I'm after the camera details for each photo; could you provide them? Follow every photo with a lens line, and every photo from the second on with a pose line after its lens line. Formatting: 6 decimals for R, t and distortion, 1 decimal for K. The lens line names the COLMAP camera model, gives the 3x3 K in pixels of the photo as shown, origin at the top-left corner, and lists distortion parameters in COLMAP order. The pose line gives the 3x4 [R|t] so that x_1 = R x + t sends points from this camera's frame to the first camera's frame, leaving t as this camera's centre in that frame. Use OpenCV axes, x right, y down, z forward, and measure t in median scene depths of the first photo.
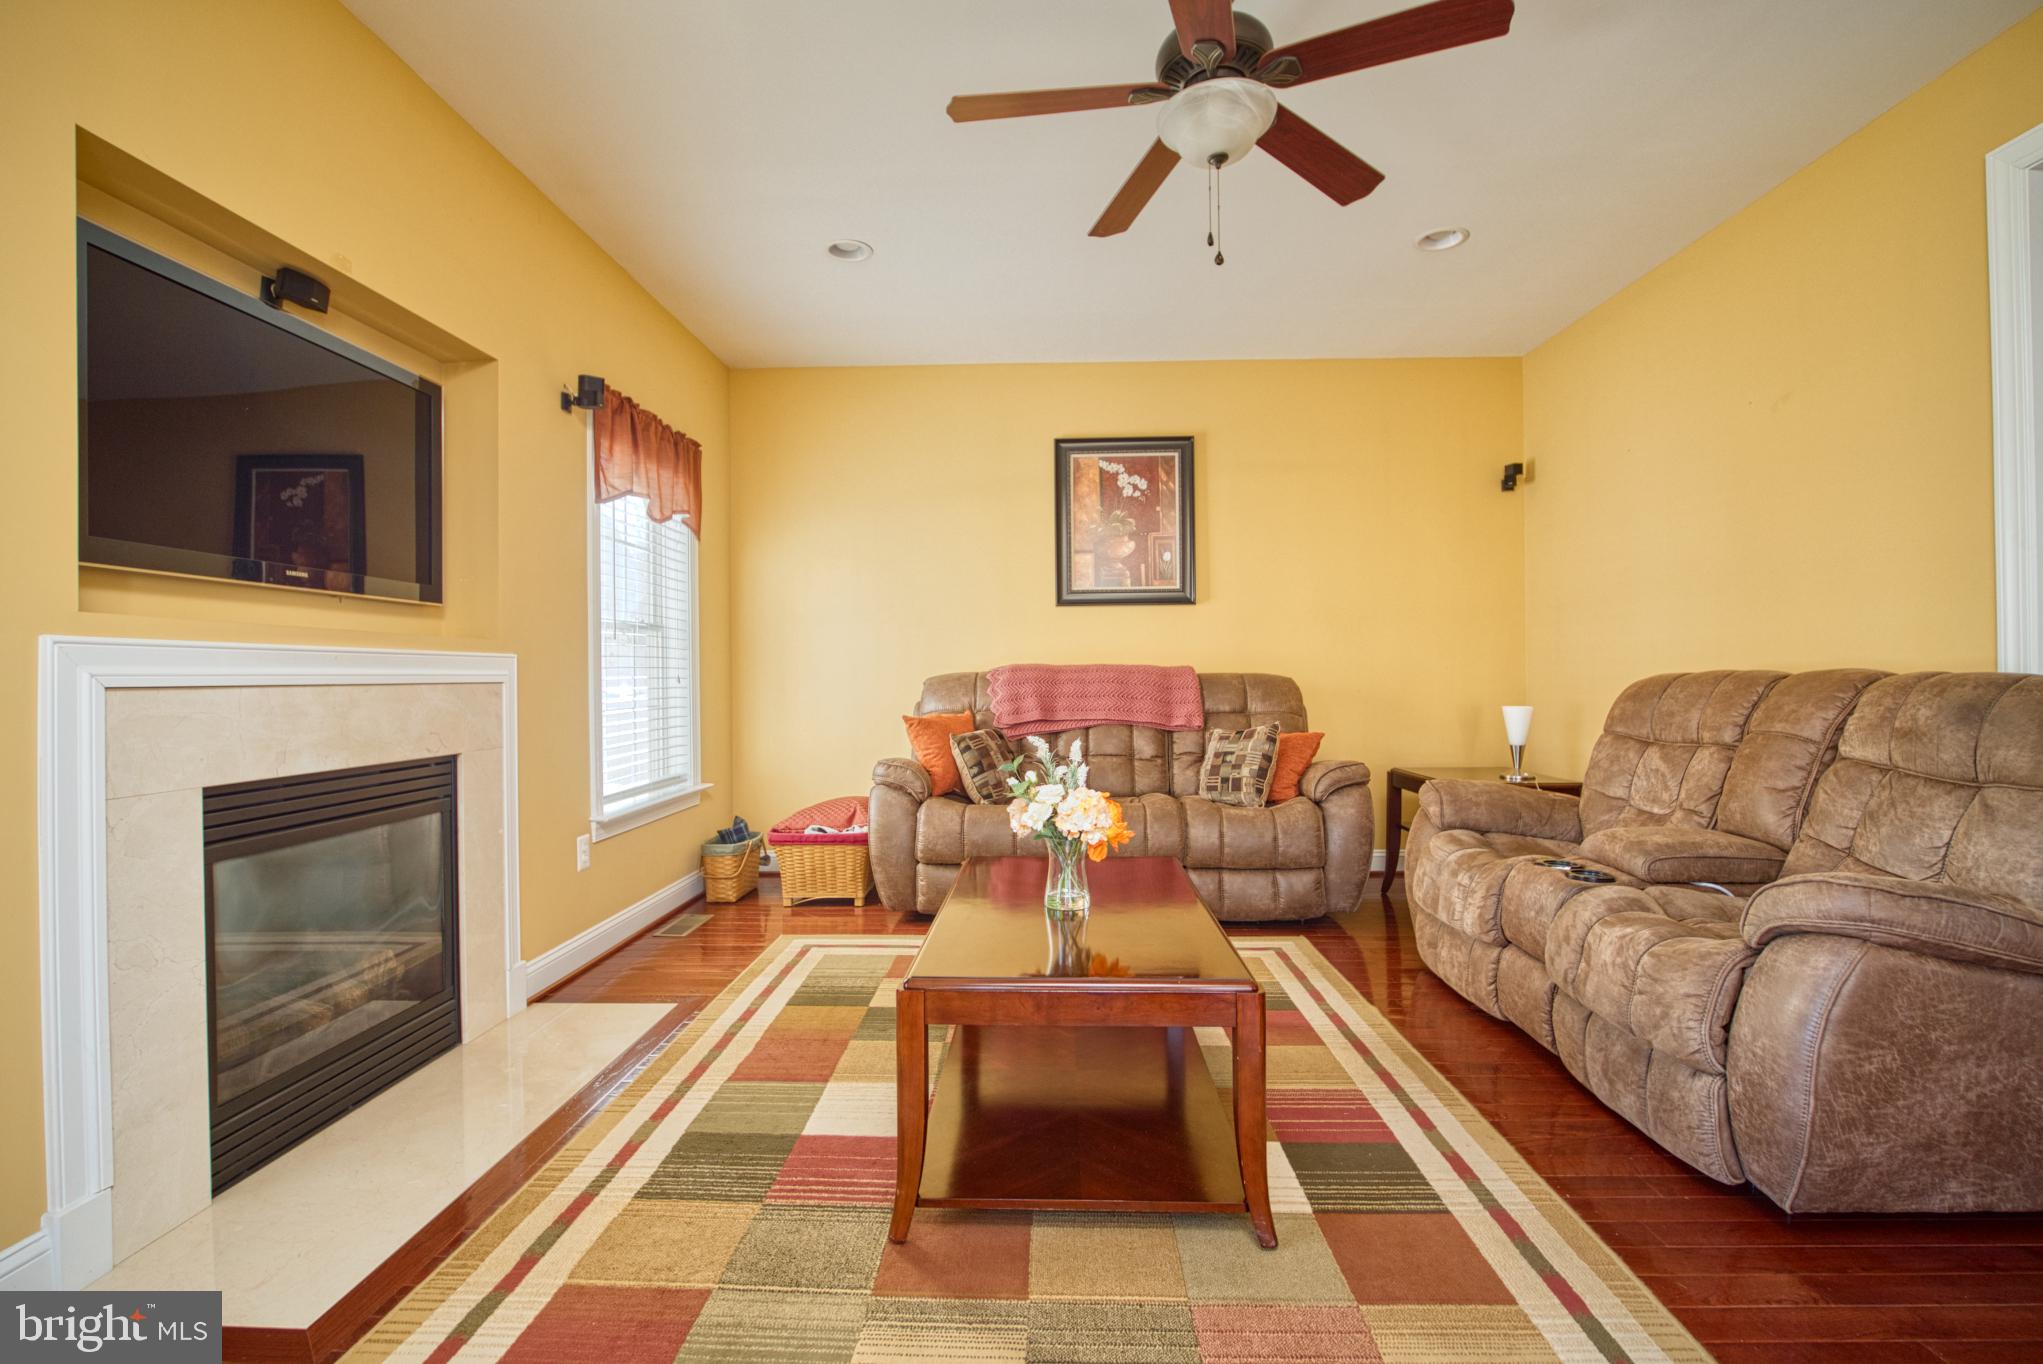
lens RADIAL K [[928.1, 0, 1021.1], [0, 928.1, 675.8], [0, 0, 1]] dist [-0.015630, -0.001422]
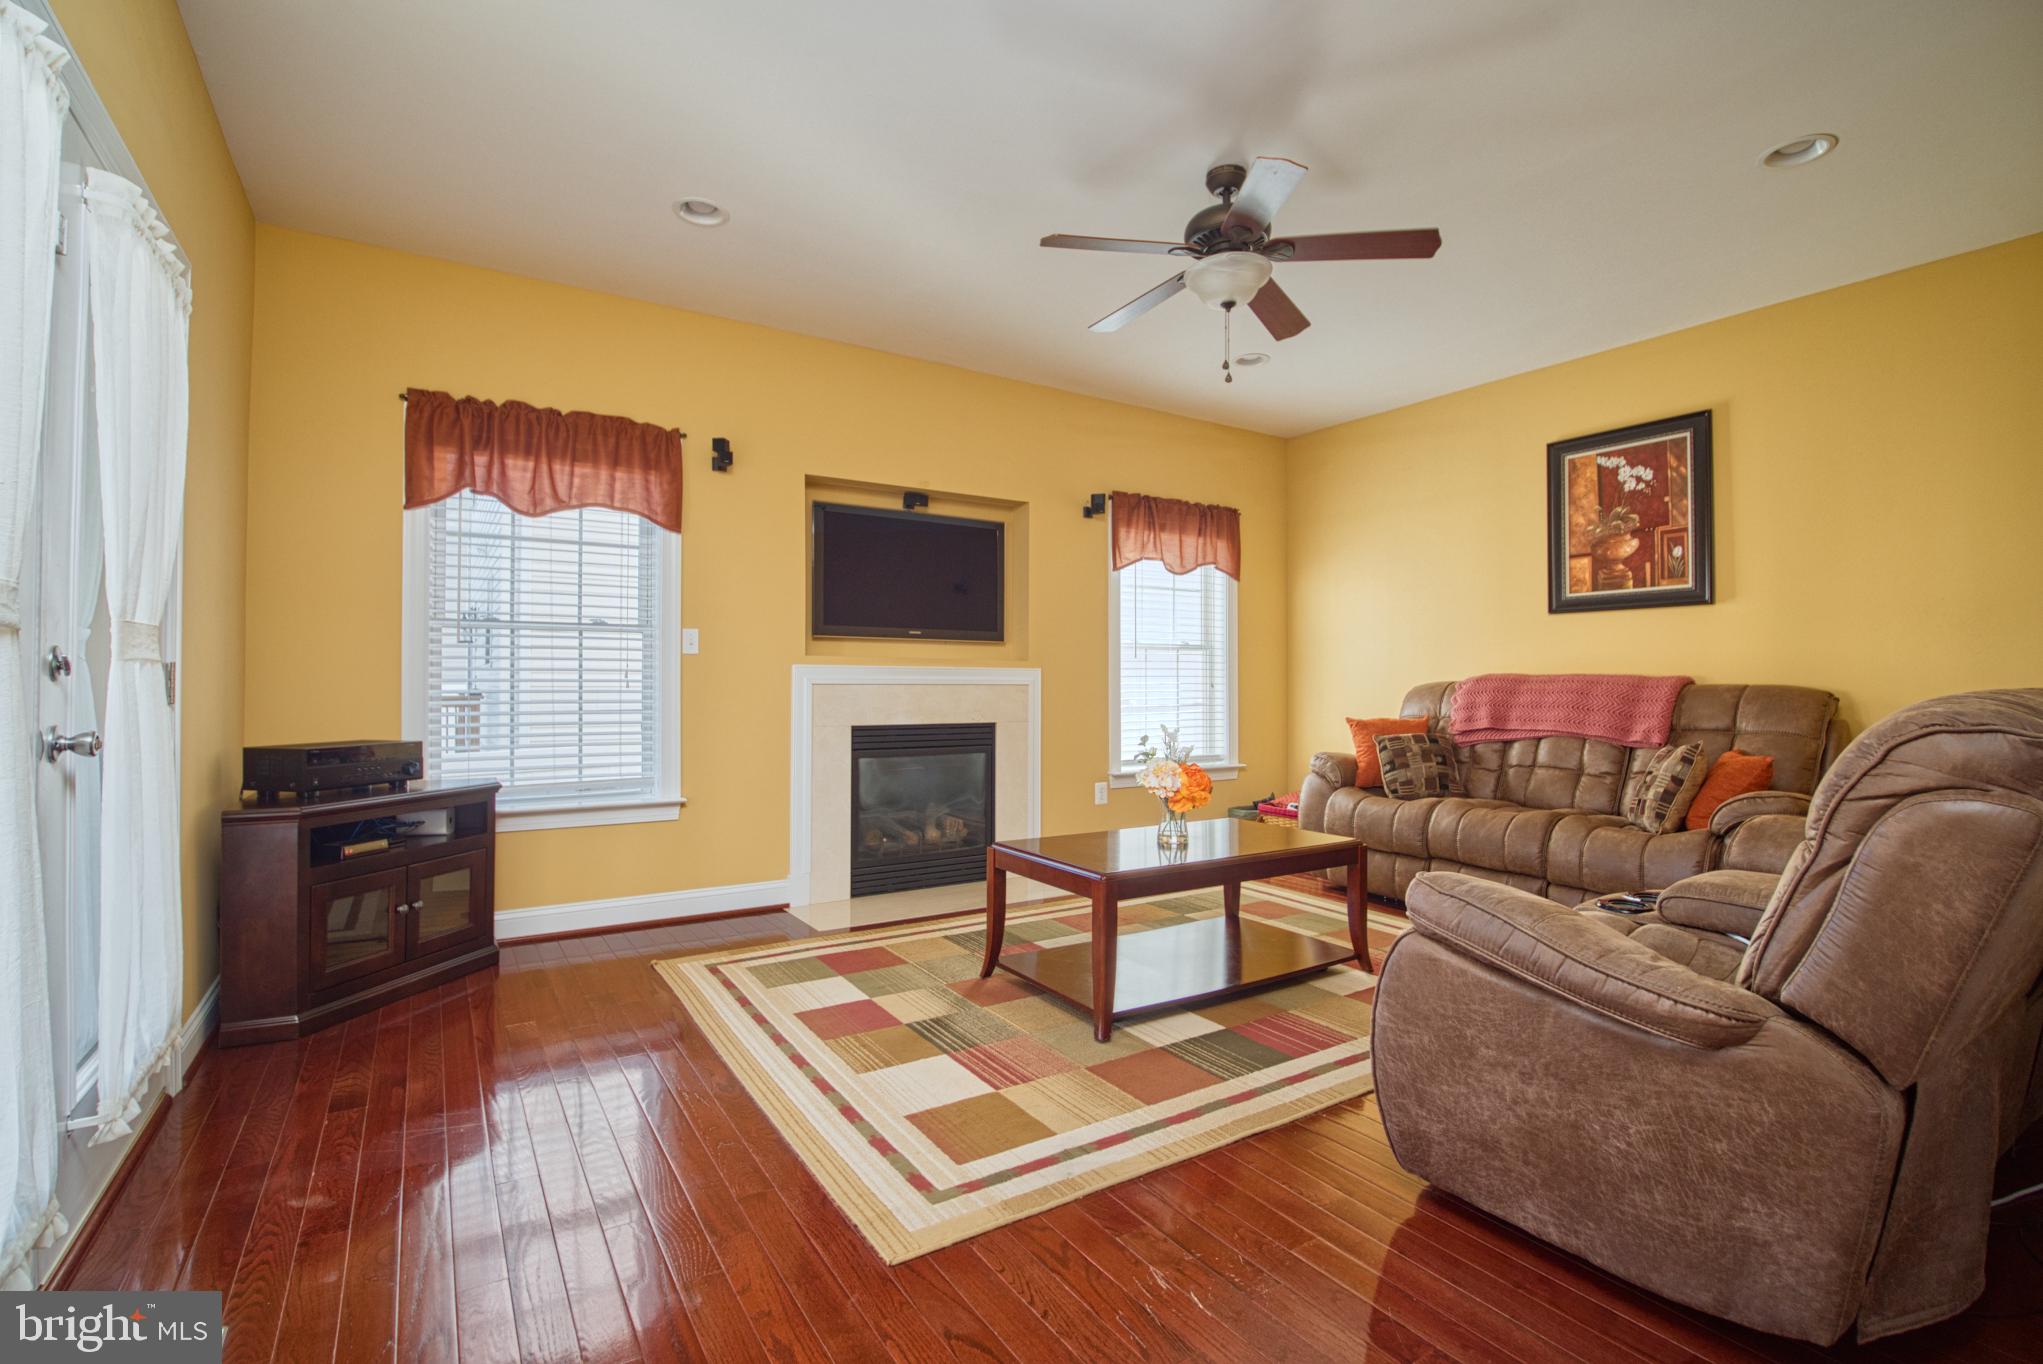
lens RADIAL K [[928.1, 0, 1020.2], [0, 928.1, 678.1], [0, 0, 1]] dist [-0.015630, -0.001422]
pose [[0.567331, 0.004357, -0.823479, 0.622134], [-0.008176, 0.999967, -0.000342, -0.003552], [0.823450, 0.006926, 0.567347, -0.012830]]
